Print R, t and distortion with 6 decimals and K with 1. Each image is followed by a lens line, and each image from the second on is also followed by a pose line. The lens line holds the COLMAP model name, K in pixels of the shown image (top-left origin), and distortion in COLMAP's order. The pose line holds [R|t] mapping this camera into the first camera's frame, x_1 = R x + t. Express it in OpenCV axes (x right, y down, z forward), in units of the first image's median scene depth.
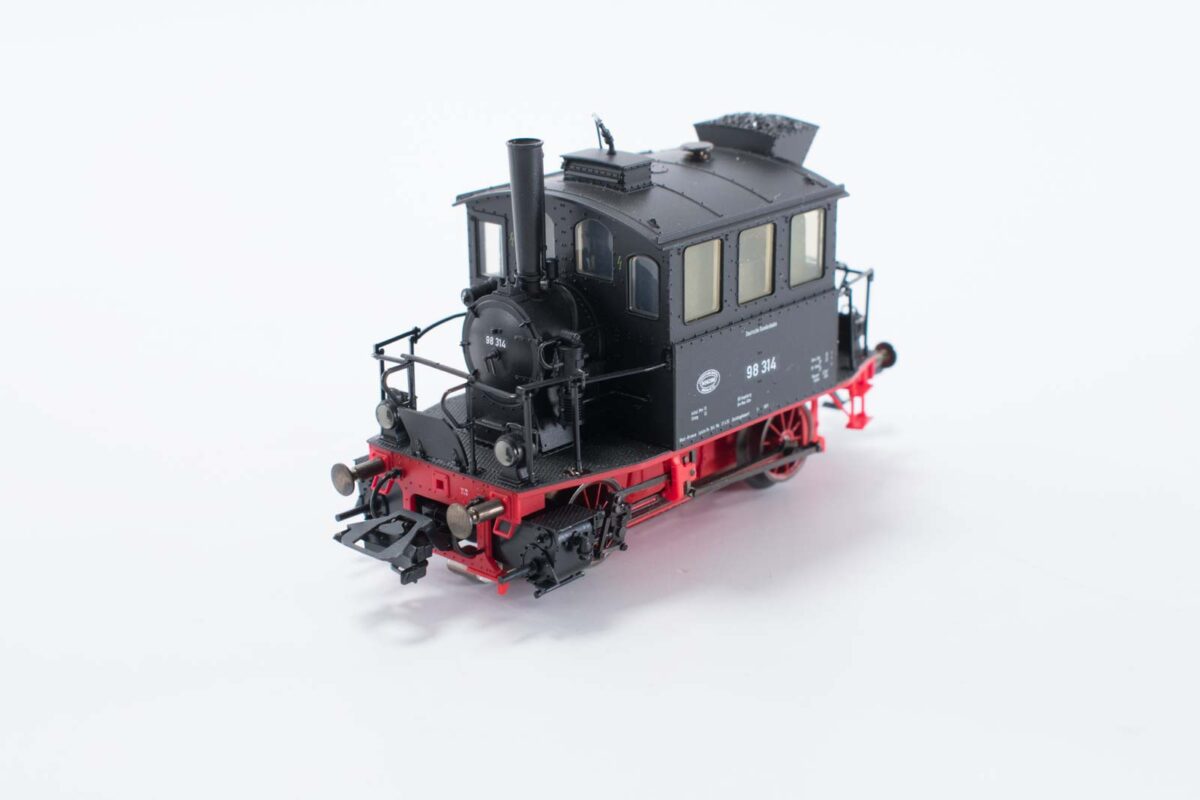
lens RADIAL K [[1864.9, 0, 600.0], [0, 1864.9, 400.0], [0, 0, 1]] dist [-0.026122, -0.025910]
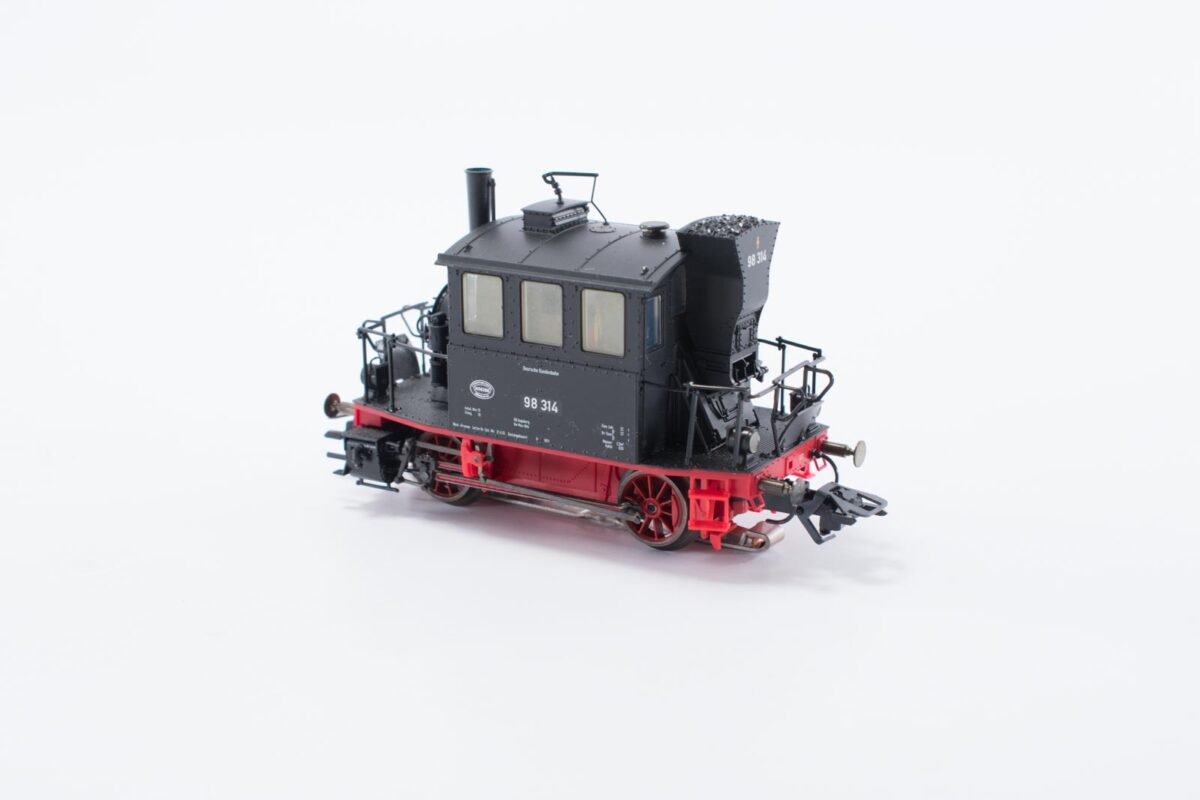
lens RADIAL K [[1864.9, 0, 600.0], [0, 1864.9, 400.0], [0, 0, 1]] dist [-0.026122, -0.025910]
pose [[0.207023, 0.282899, -0.936541, 1.196683], [-0.319169, 0.924435, 0.208690, -0.277741], [0.924809, 0.255712, 0.281672, 0.712340]]
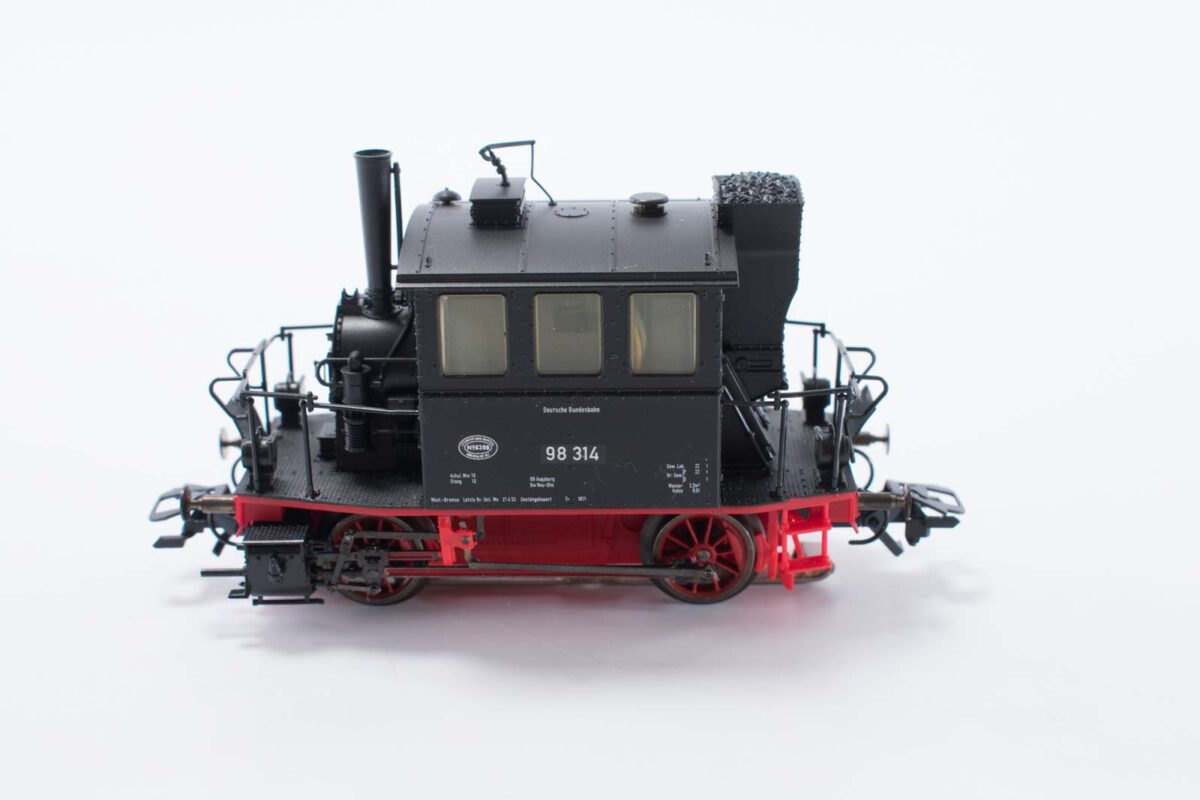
lens RADIAL K [[1864.9, 0, 600.0], [0, 1864.9, 400.0], [0, 0, 1]] dist [-0.026122, -0.025910]
pose [[0.664581, 0.243798, -0.706324, 0.716879], [-0.234909, 0.965516, 0.112235, -0.144784], [0.709330, 0.091333, 0.698934, 0.396863]]
